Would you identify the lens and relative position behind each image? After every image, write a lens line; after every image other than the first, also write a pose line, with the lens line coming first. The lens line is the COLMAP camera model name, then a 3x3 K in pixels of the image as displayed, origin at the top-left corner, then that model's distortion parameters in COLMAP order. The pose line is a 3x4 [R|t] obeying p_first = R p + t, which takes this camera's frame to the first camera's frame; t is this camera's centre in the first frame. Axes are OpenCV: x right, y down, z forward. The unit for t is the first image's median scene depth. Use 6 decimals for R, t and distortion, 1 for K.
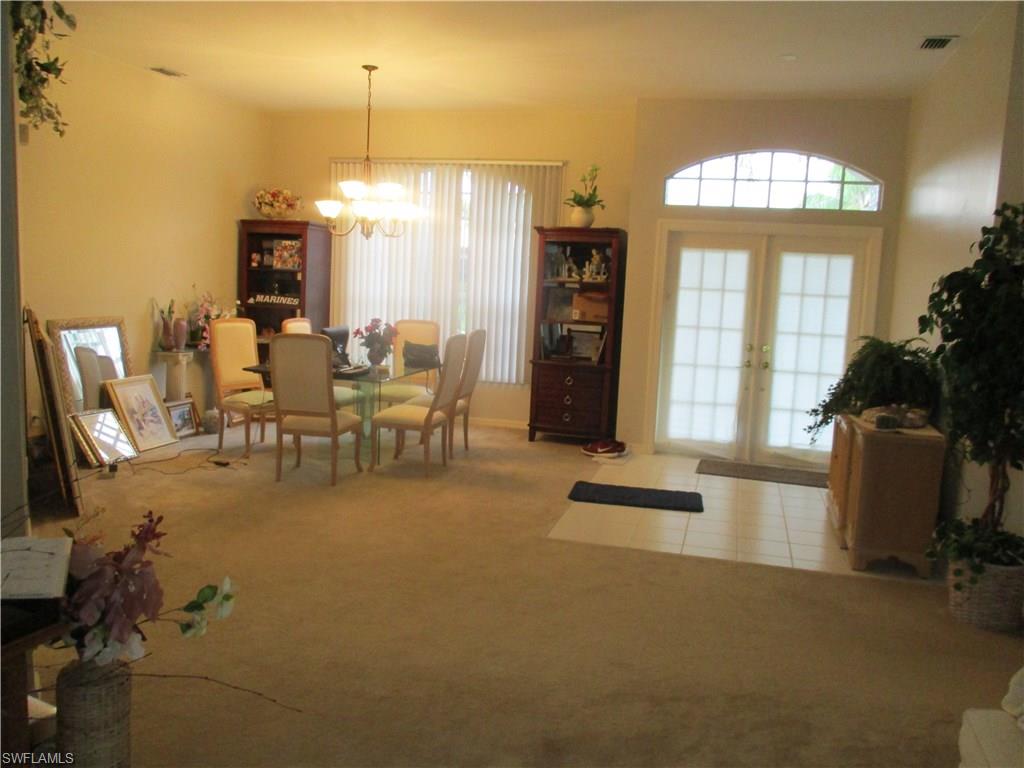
lens RADIAL K [[860.2, 0, 512.0], [0, 860.2, 366.3], [0, 0, 1]] dist [-0.013233, -0.004484]
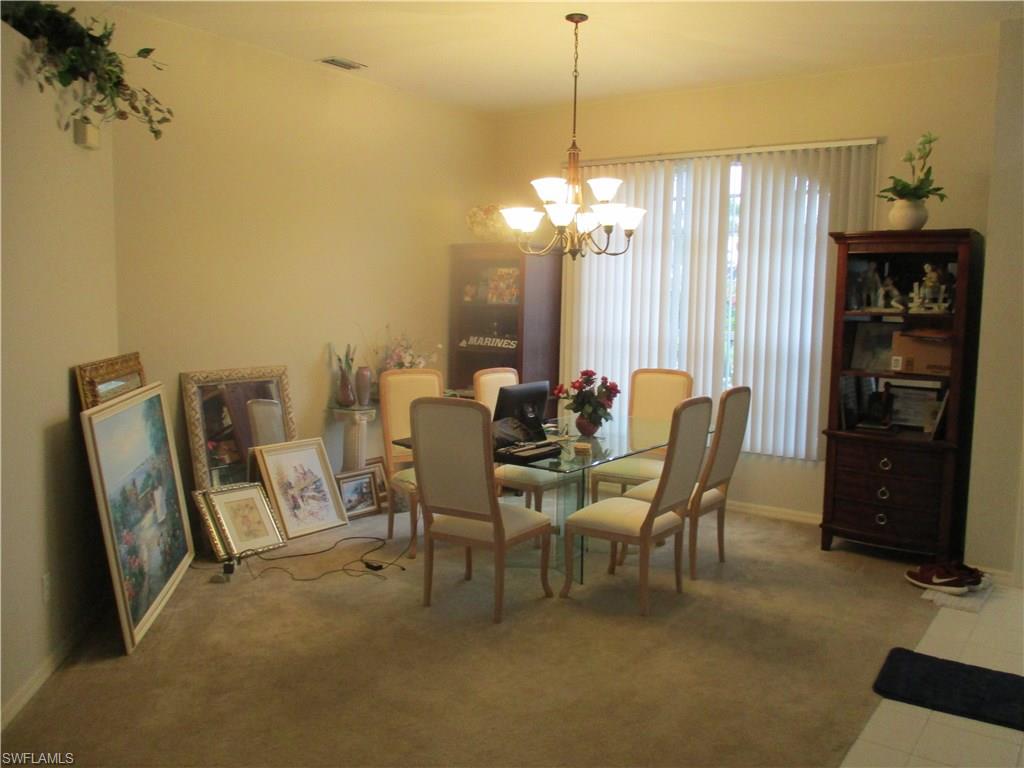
lens RADIAL K [[860.2, 0, 512.0], [0, 860.2, 366.3], [0, 0, 1]] dist [-0.013233, -0.004484]
pose [[0.934376, 0.003968, -0.356268, 0.033430], [-0.017436, 0.999249, -0.034600, -0.030638], [0.355863, 0.038541, 0.933743, 0.287806]]
